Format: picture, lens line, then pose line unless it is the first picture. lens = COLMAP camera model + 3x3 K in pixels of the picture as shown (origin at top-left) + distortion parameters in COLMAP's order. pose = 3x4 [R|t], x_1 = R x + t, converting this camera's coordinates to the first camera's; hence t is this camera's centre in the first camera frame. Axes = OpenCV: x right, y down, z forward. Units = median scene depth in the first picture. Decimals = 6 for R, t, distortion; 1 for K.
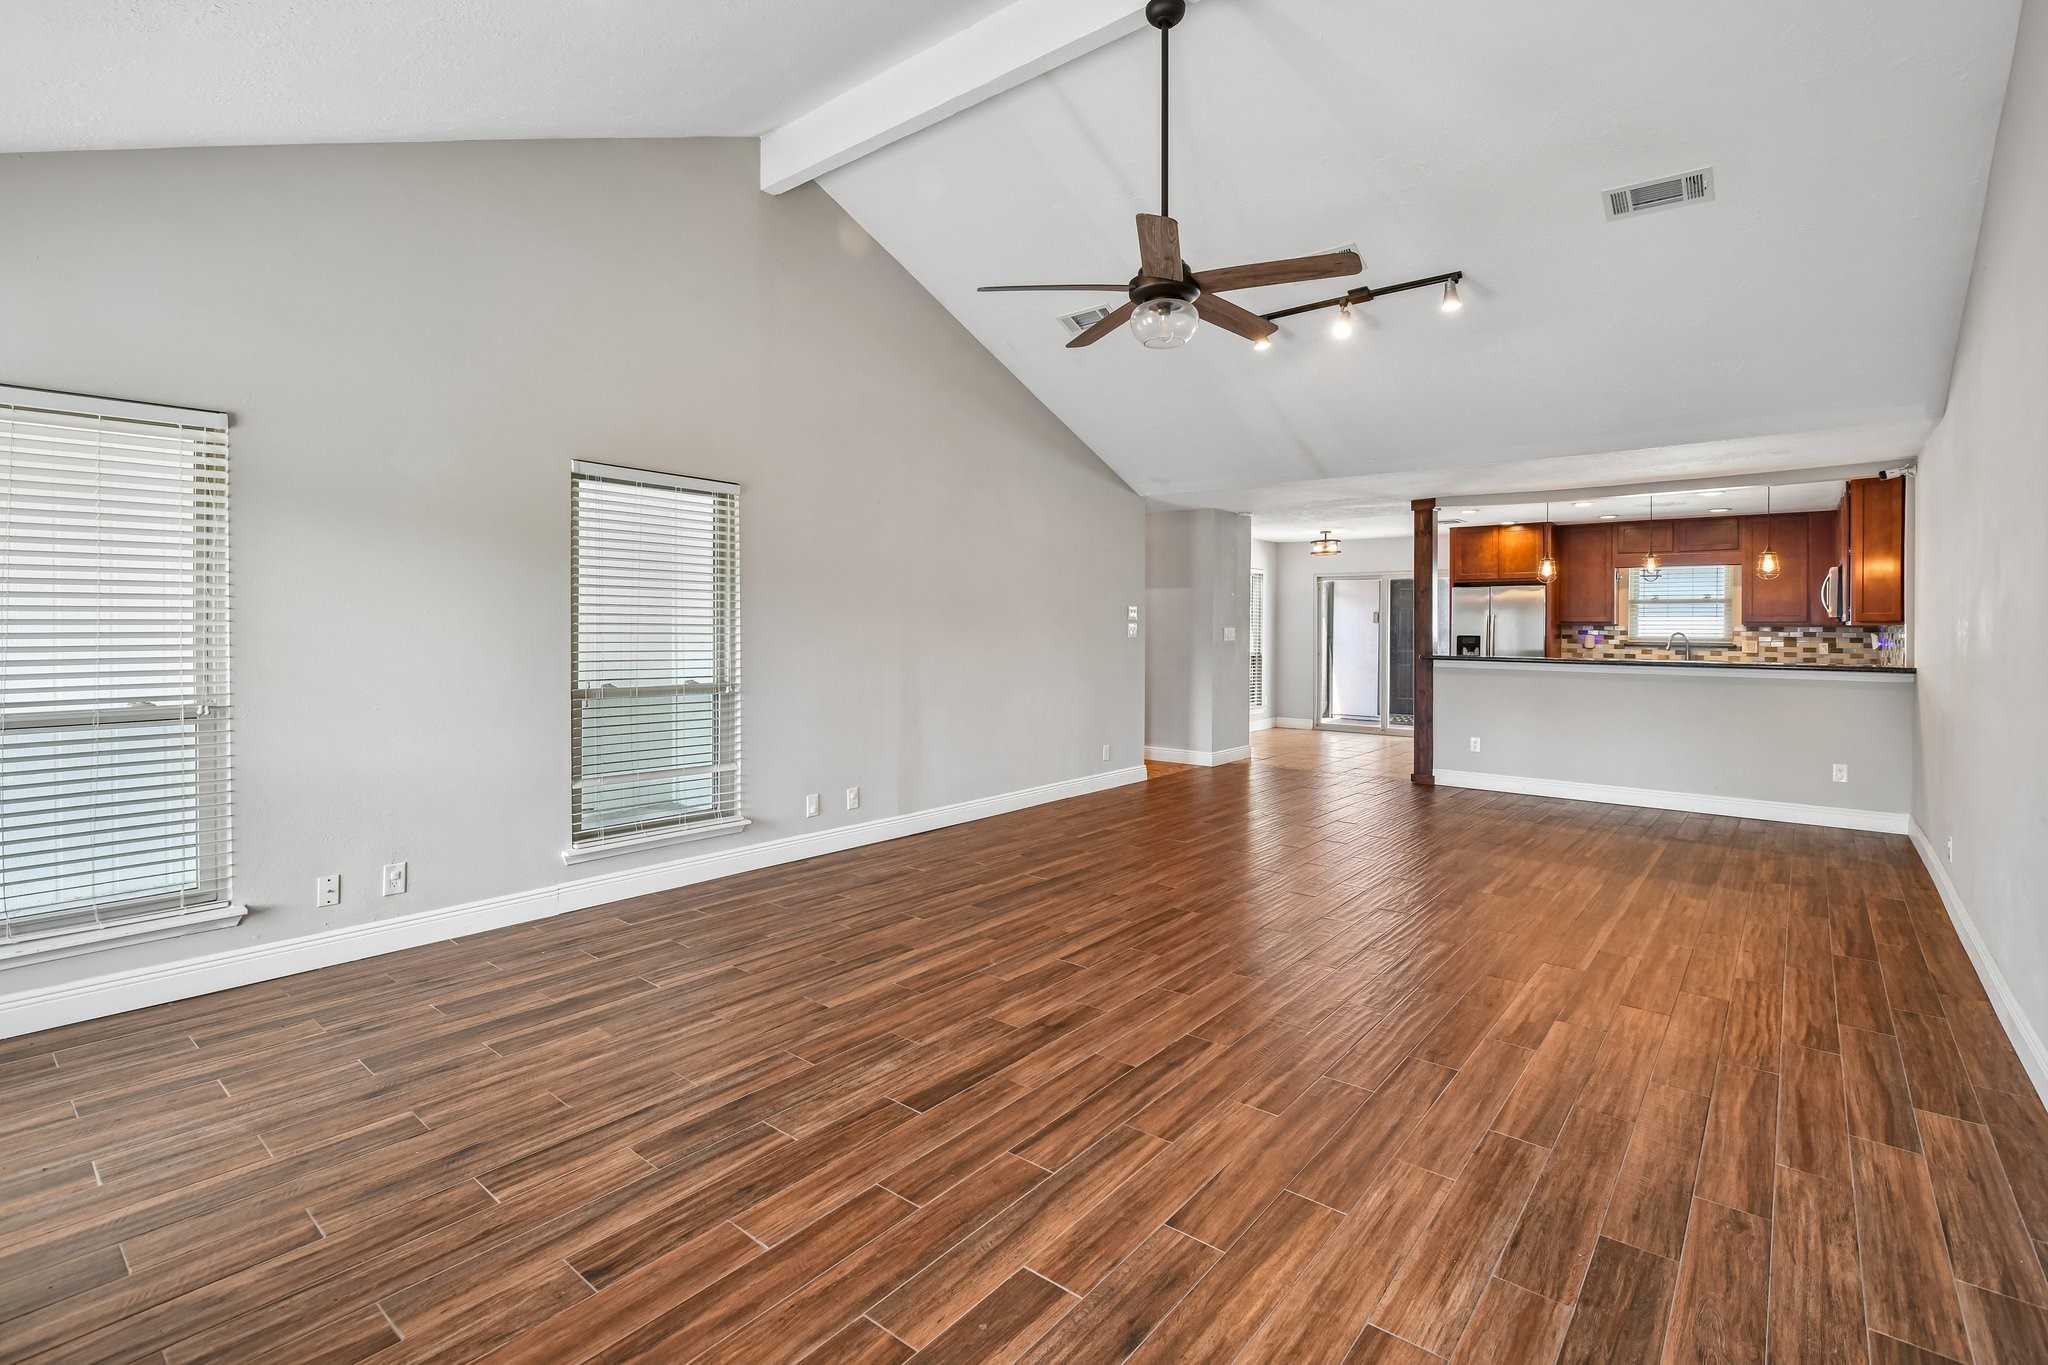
lens RADIAL K [[928.5, 0, 1036.4], [0, 928.5, 622.7], [0, 0, 1]] dist [-0.000356, -0.003485]
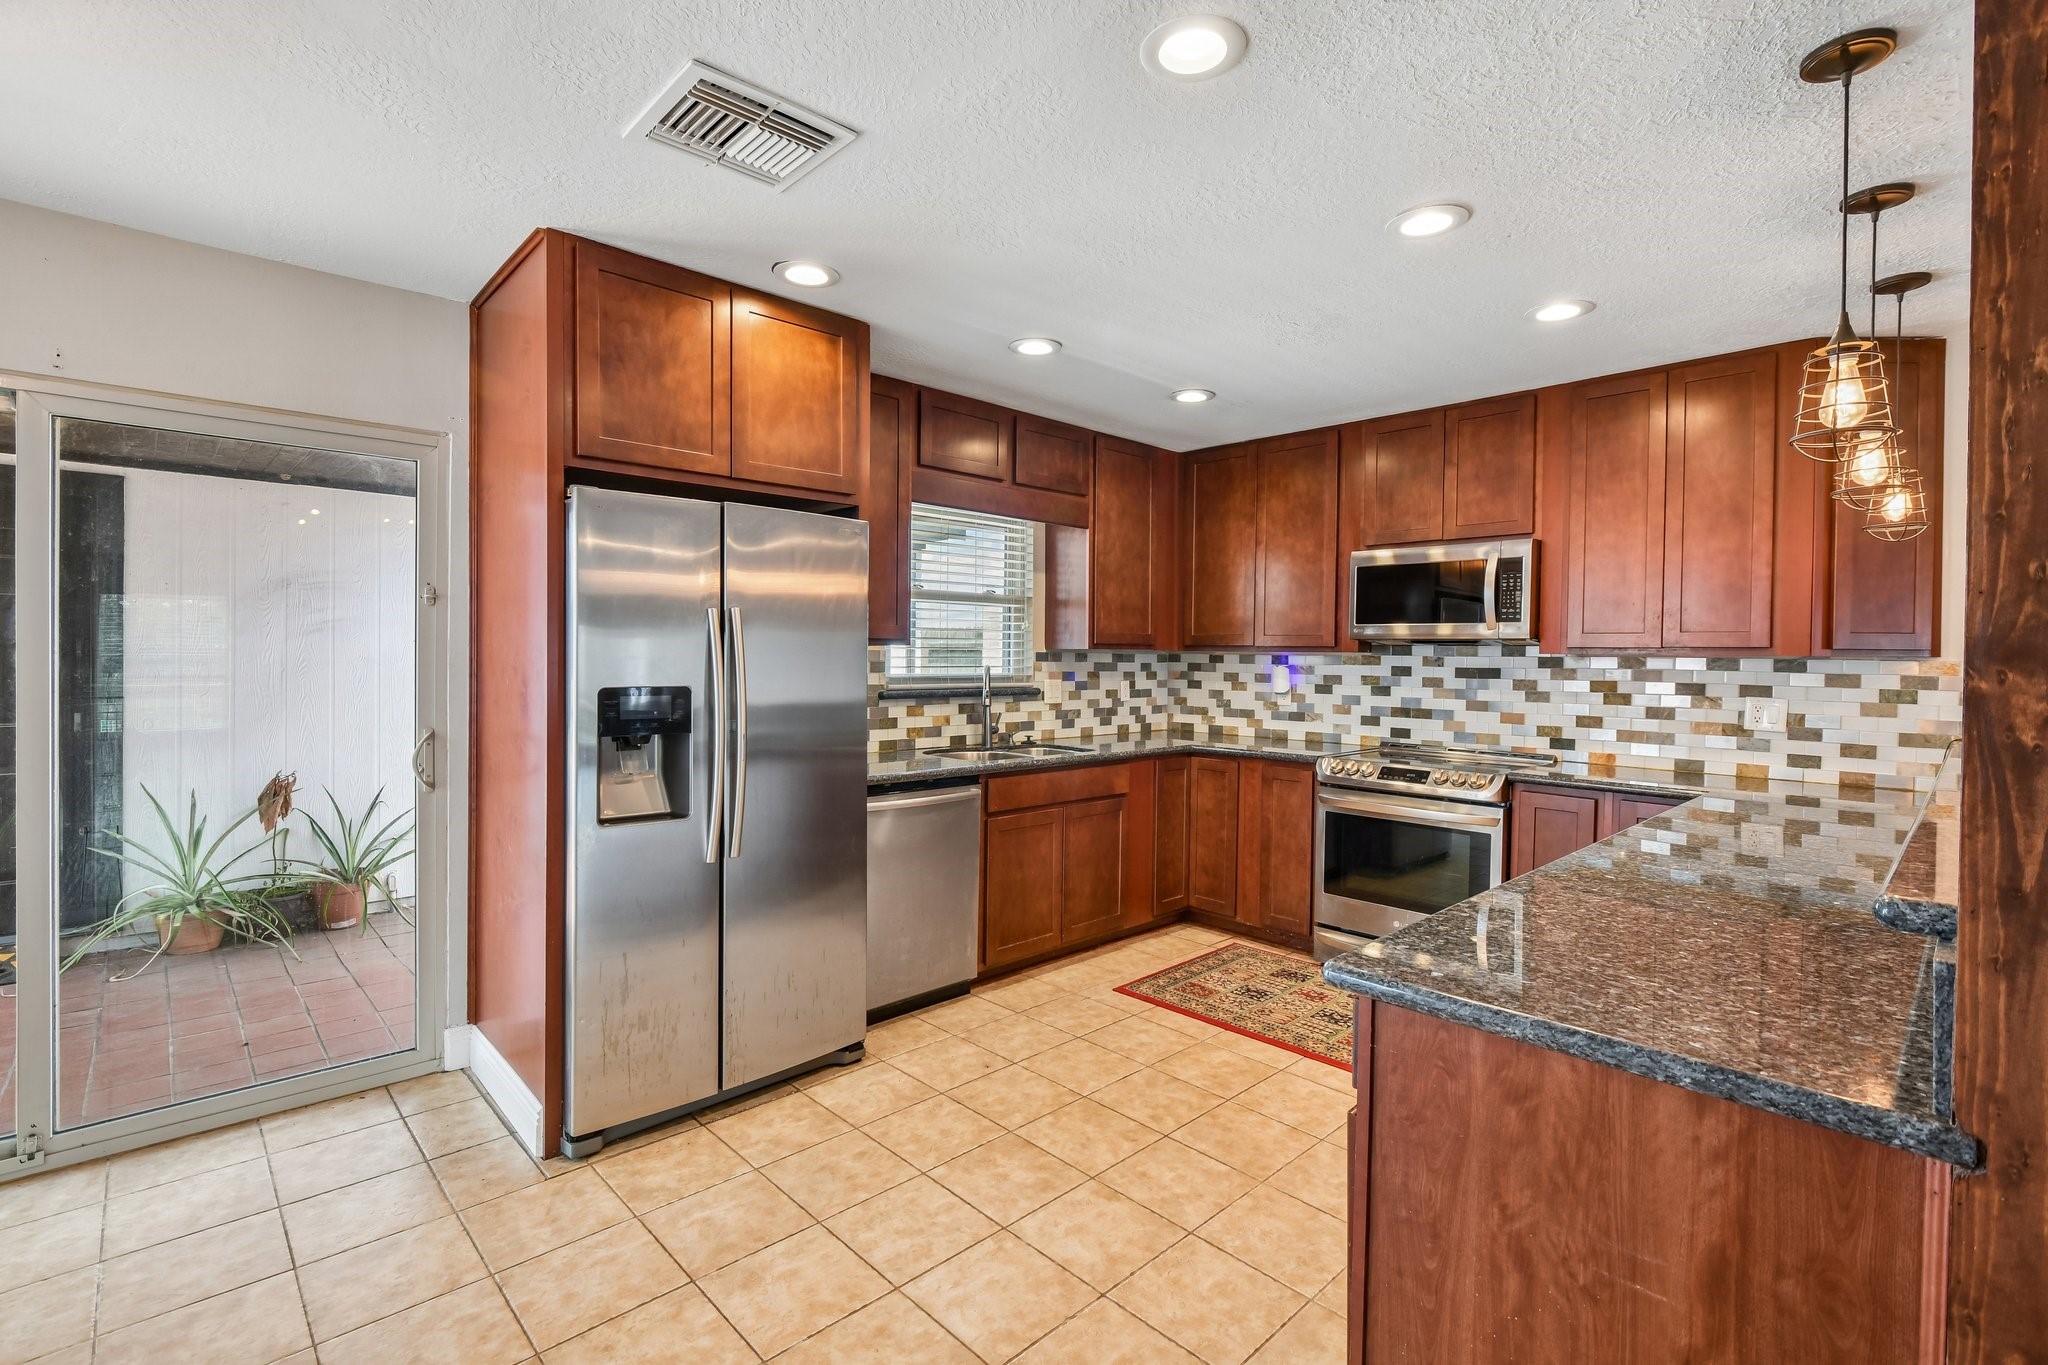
lens RADIAL K [[928.5, 0, 1025.6], [0, 928.5, 667.8], [0, 0, 1]] dist [-0.000356, -0.003485]
pose [[0.126999, -0.018358, 0.991733, 0.247155], [-0.012457, 0.999720, 0.020101, 0.002642], [-0.991825, -0.014907, 0.126735, 0.913948]]
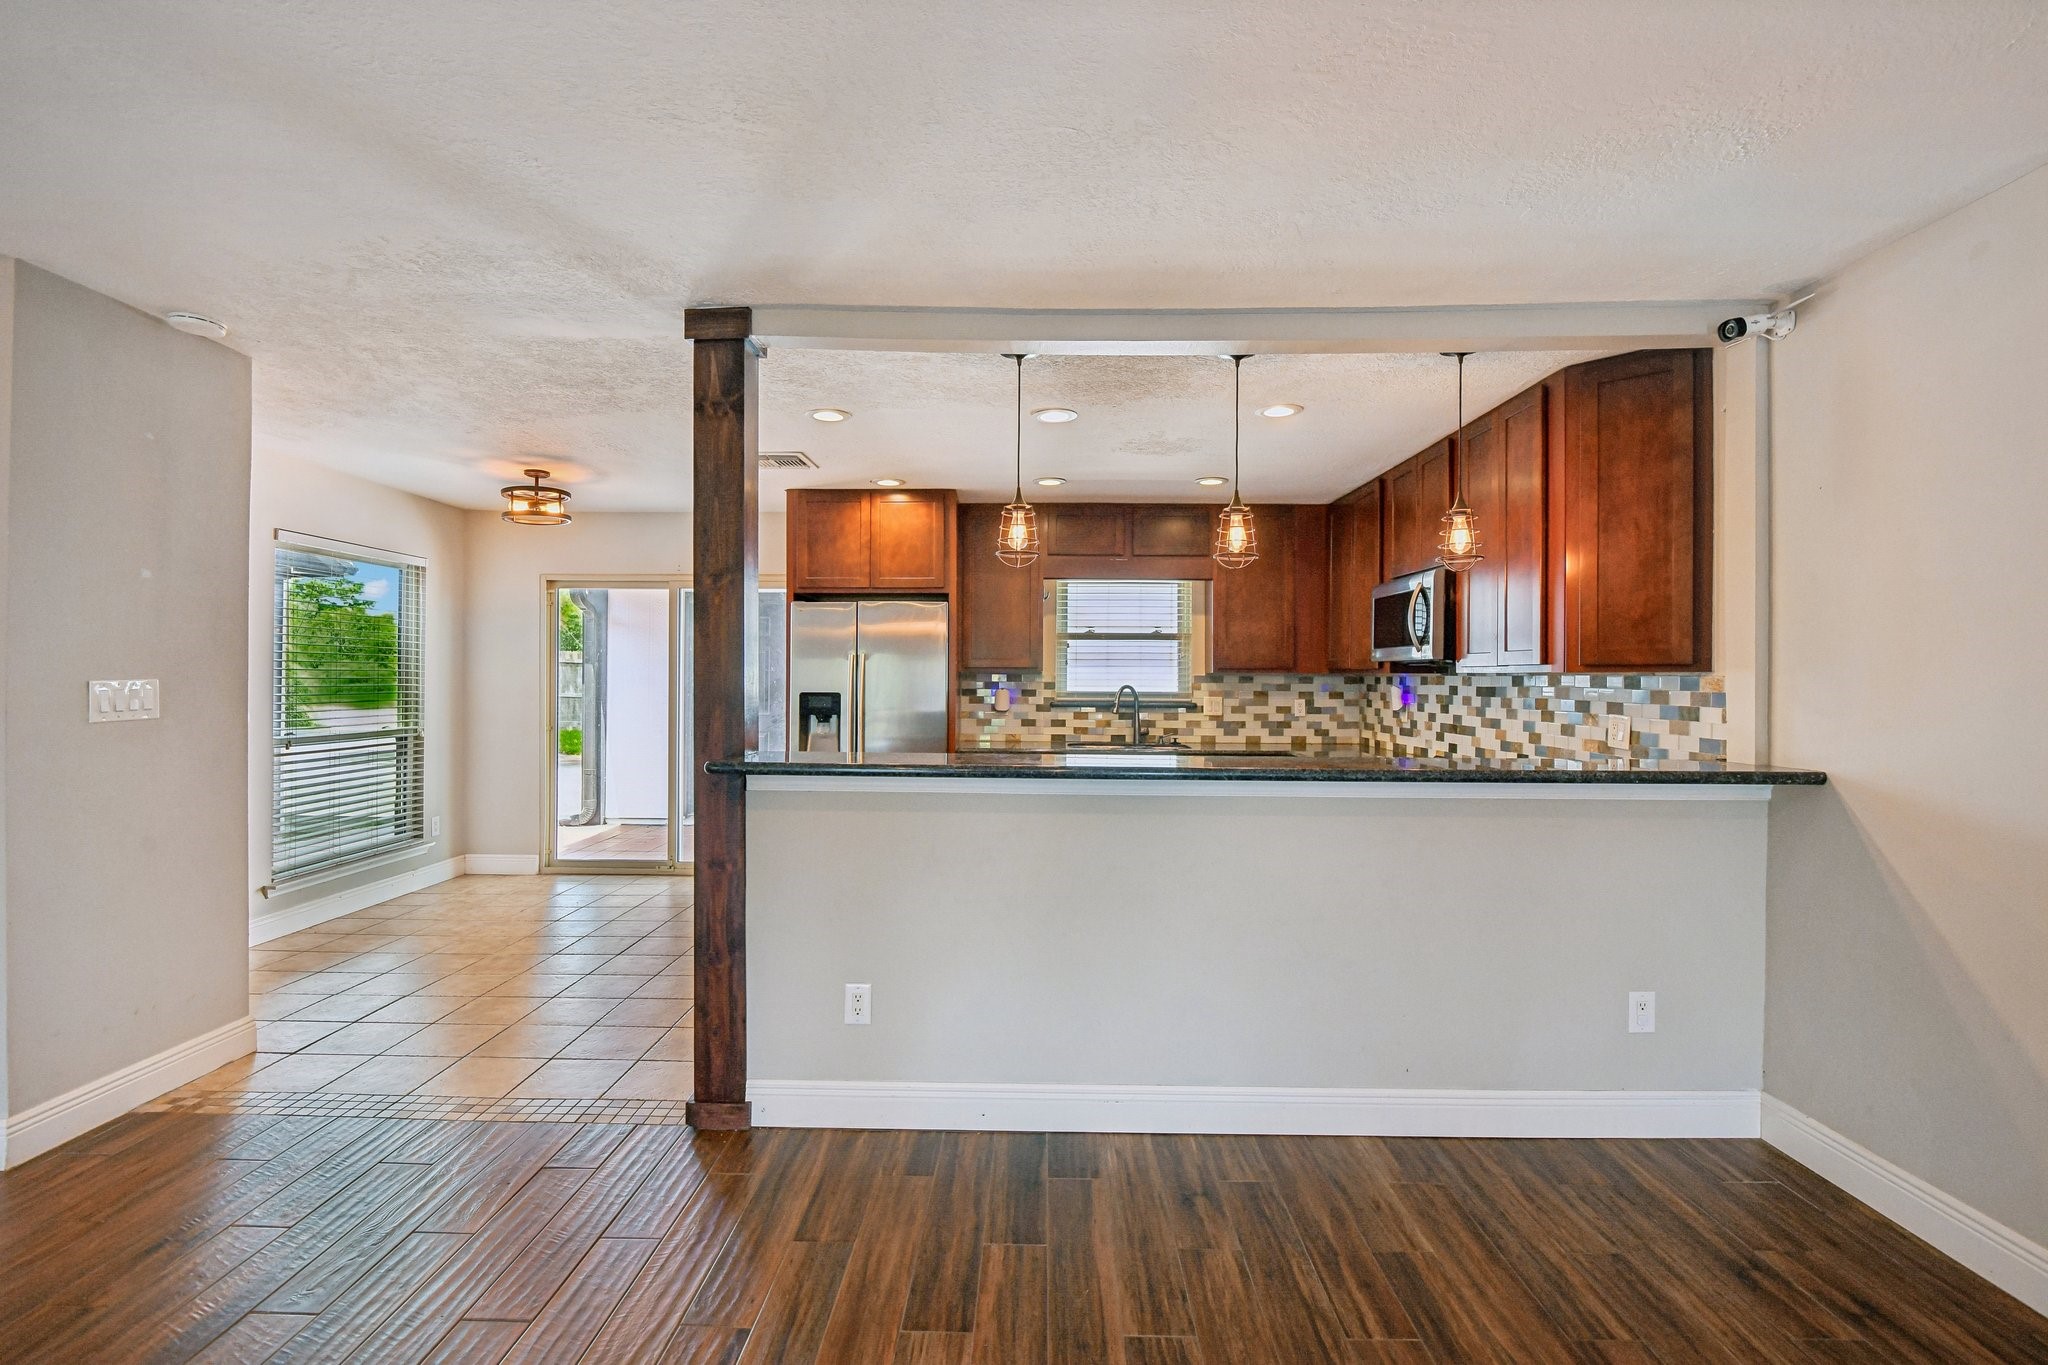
lens RADIAL K [[928.5, 0, 1028.3], [0, 928.5, 690.0], [0, 0, 1]] dist [-0.000356, -0.003485]
pose [[0.778765, -0.009638, 0.627241, 0.238696], [-0.002719, 0.999821, 0.018740, 0.002317], [-0.627310, -0.016300, 0.778599, 0.542954]]
